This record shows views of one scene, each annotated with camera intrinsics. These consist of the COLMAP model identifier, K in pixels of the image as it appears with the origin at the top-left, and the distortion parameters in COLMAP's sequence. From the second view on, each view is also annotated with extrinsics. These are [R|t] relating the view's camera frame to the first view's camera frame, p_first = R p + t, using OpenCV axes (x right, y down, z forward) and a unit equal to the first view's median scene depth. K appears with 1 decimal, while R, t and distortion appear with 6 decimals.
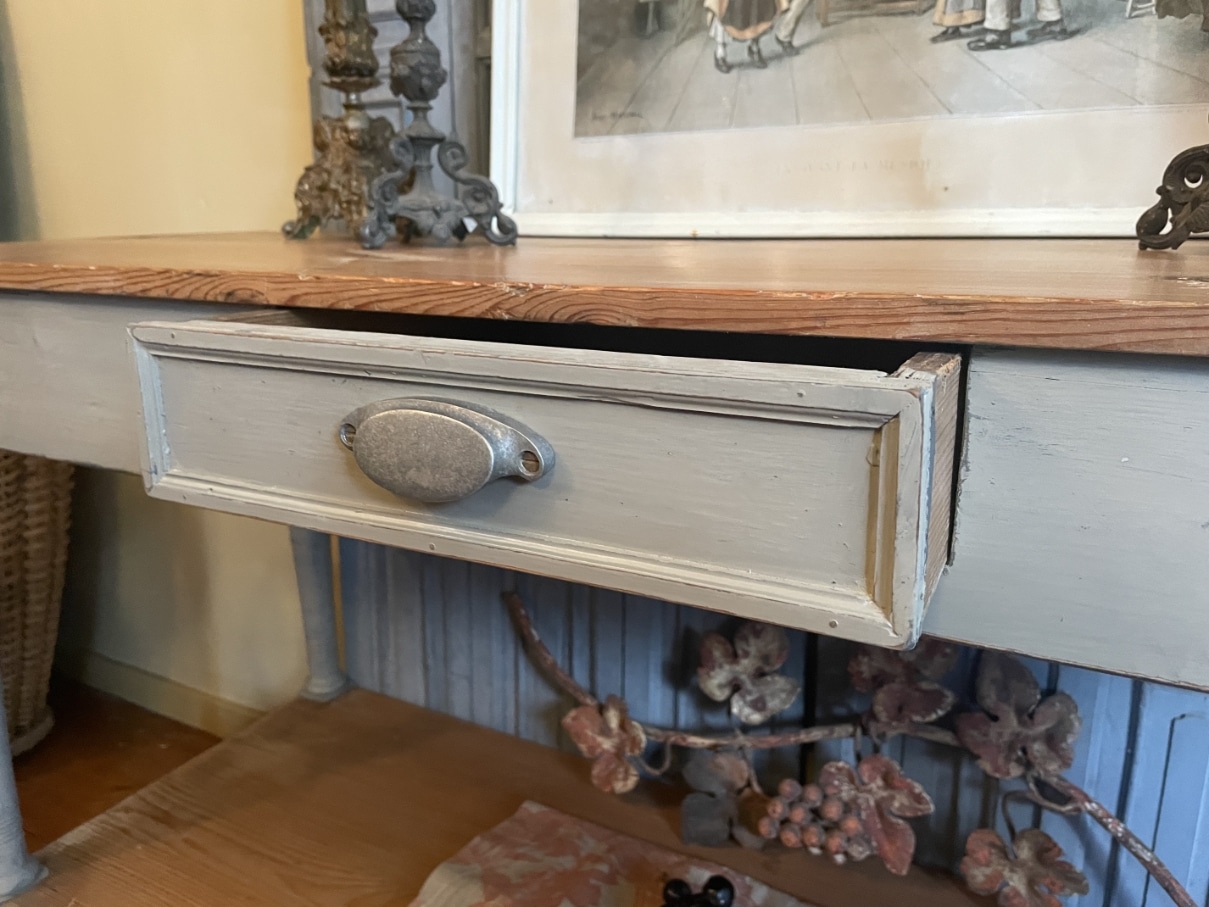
lens RADIAL K [[922.8, 0, 613.8], [0, 922.8, 440.8], [0, 0, 1]] dist [0.079515, -0.127634]
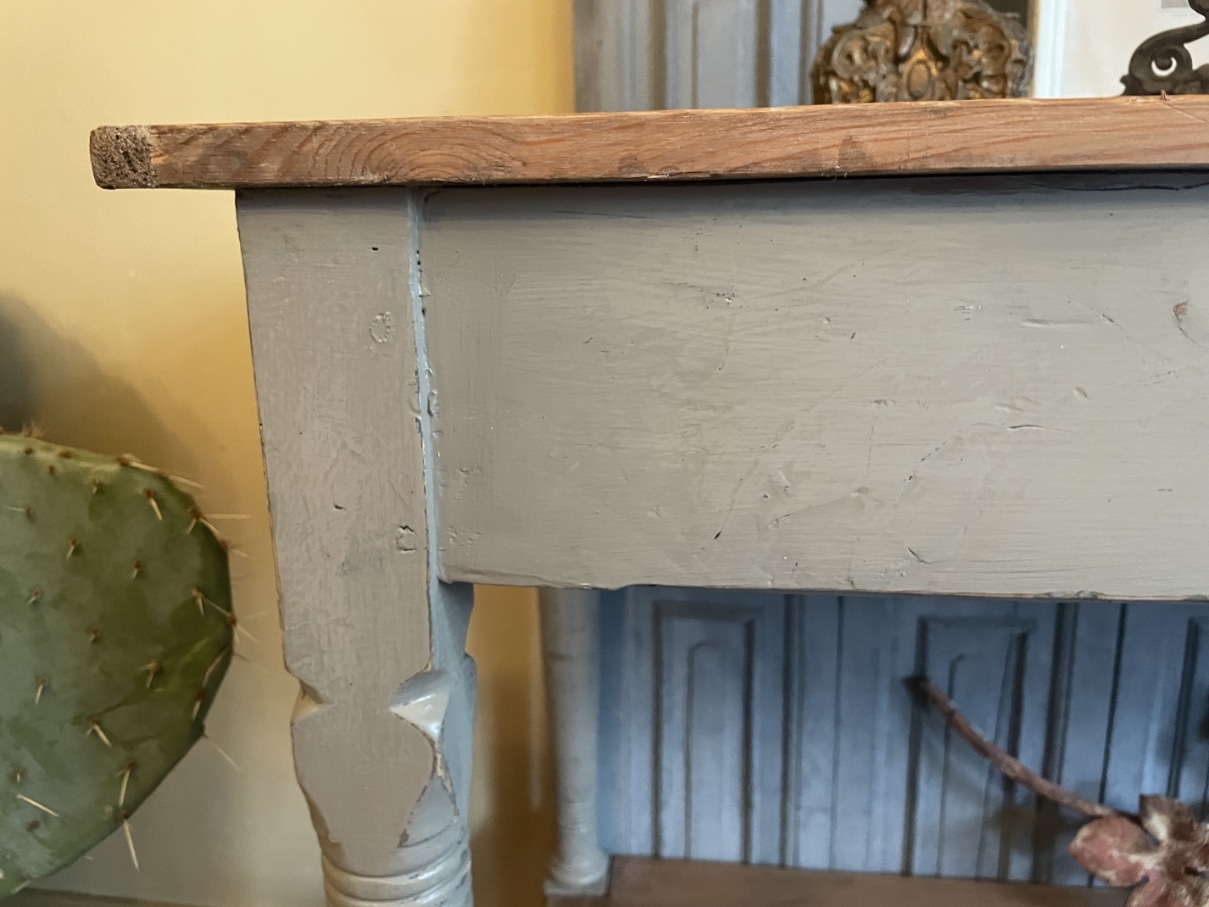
lens RADIAL K [[935.3, 0, 607.6], [0, 935.3, 442.6], [0, 0, 1]] dist [0.077779, -0.121565]
pose [[0.924321, -0.096297, 0.369265, -0.761253], [0.098669, 0.995042, 0.012505, -0.061836], [-0.368639, 0.024876, 0.929240, 0.549336]]
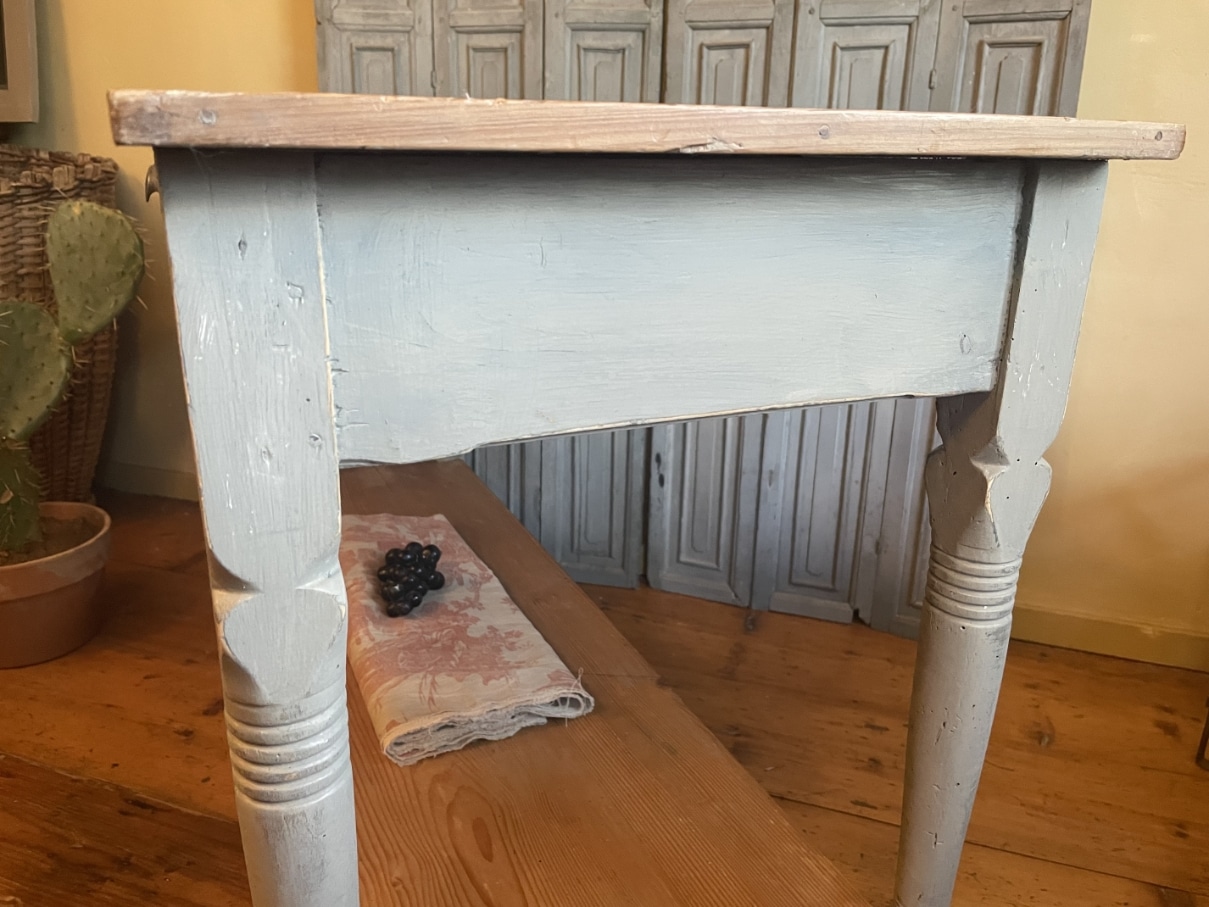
lens RADIAL K [[907.7, 0, 617.0], [0, 907.7, 445.2], [0, 0, 1]] dist [0.084512, -0.108610]
pose [[0.981784, -0.023153, 0.188585, -0.211659], [0.012027, 0.998130, 0.059929, 0.284176], [-0.189620, -0.056570, 0.980227, -0.835243]]
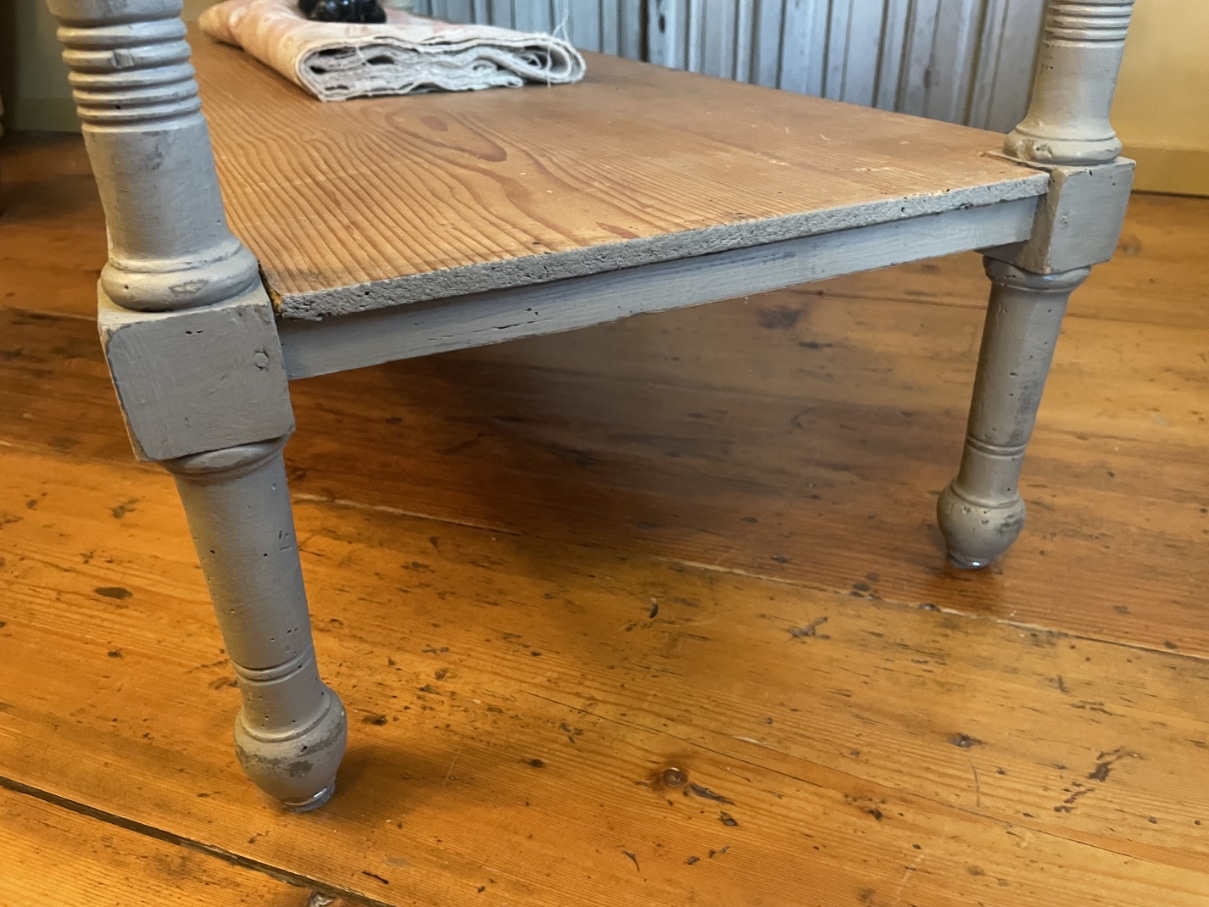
lens RADIAL K [[907.7, 0, 617.0], [0, 907.7, 445.2], [0, 0, 1]] dist [0.084512, -0.108610]
pose [[0.978629, -0.094564, 0.182603, -0.191456], [0.047829, 0.968310, 0.245128, 0.825427], [-0.199996, -0.231156, 0.952139, -0.620135]]
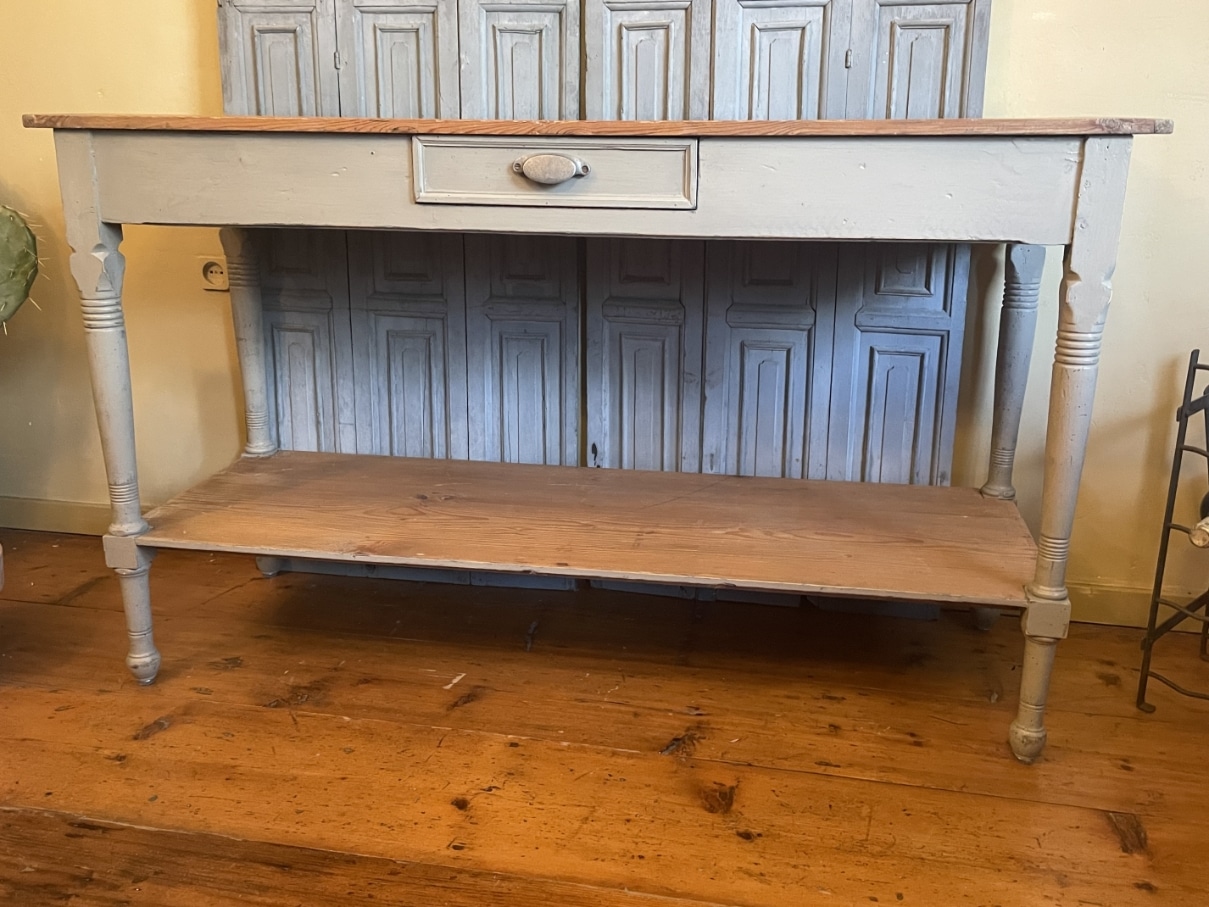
lens RADIAL K [[1091.6, 0, 610.9], [0, 1091.6, 432.0], [0, 0, 1]] dist [0.096610, -0.123395]
pose [[0.953223, -0.064032, 0.295409, -0.394195], [0.058140, 0.997896, 0.028696, 0.336526], [-0.296625, -0.010179, 0.954940, -1.108596]]
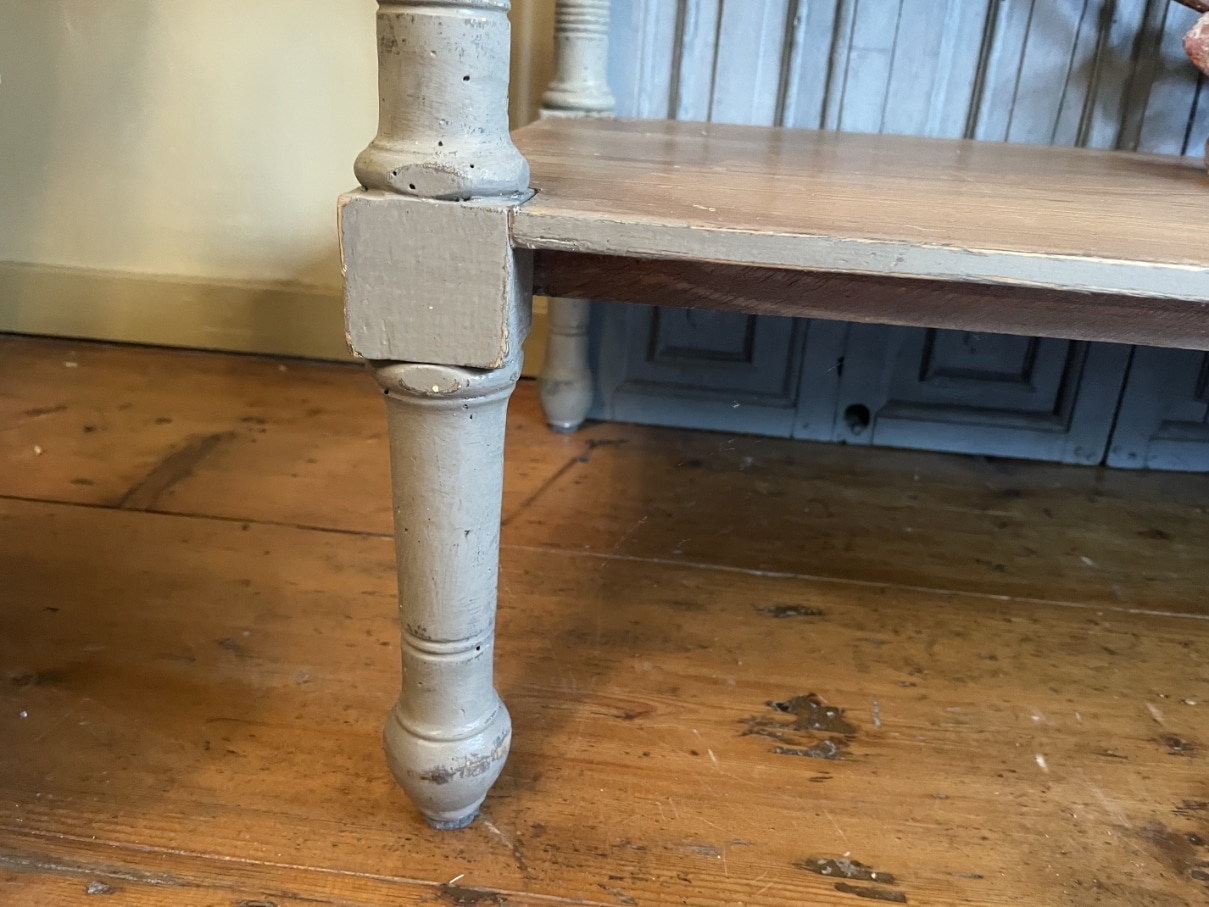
lens RADIAL K [[926.0, 0, 600.0], [0, 926.0, 424.6], [0, 0, 1]] dist [0.068002, -0.114989]
pose [[0.908391, -0.089321, 0.408469, -0.804095], [0.032389, 0.989013, 0.144239, 0.550522], [-0.416864, -0.117795, 0.901304, 0.729385]]
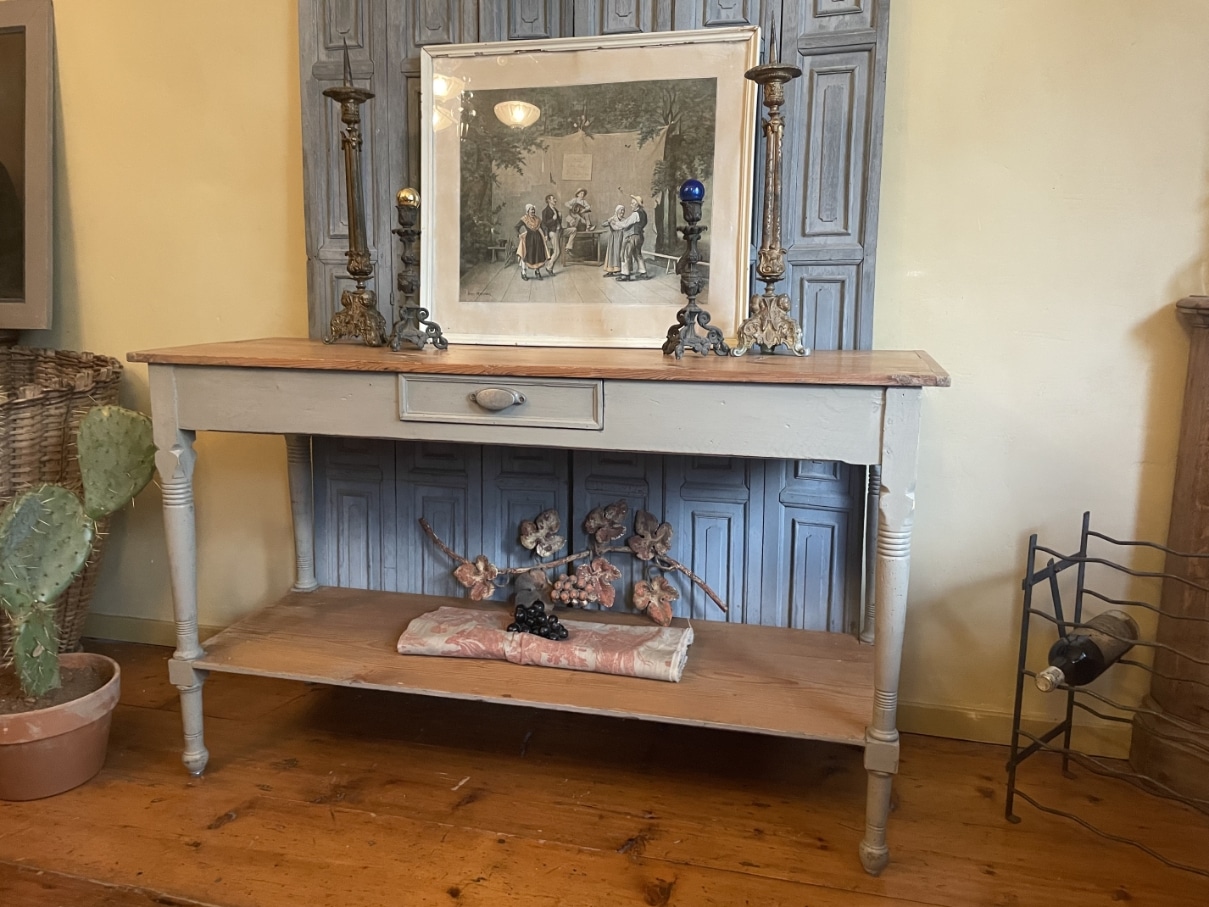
lens RADIAL K [[897.0, 0, 603.7], [0, 897.0, 438.8], [0, 0, 1]] dist [0.086802, -0.106061]
pose [[0.964125, -0.025962, 0.264175, -0.315861], [0.047690, 0.995954, -0.076170, 0.211442], [-0.261128, 0.086036, 0.961462, -1.284603]]
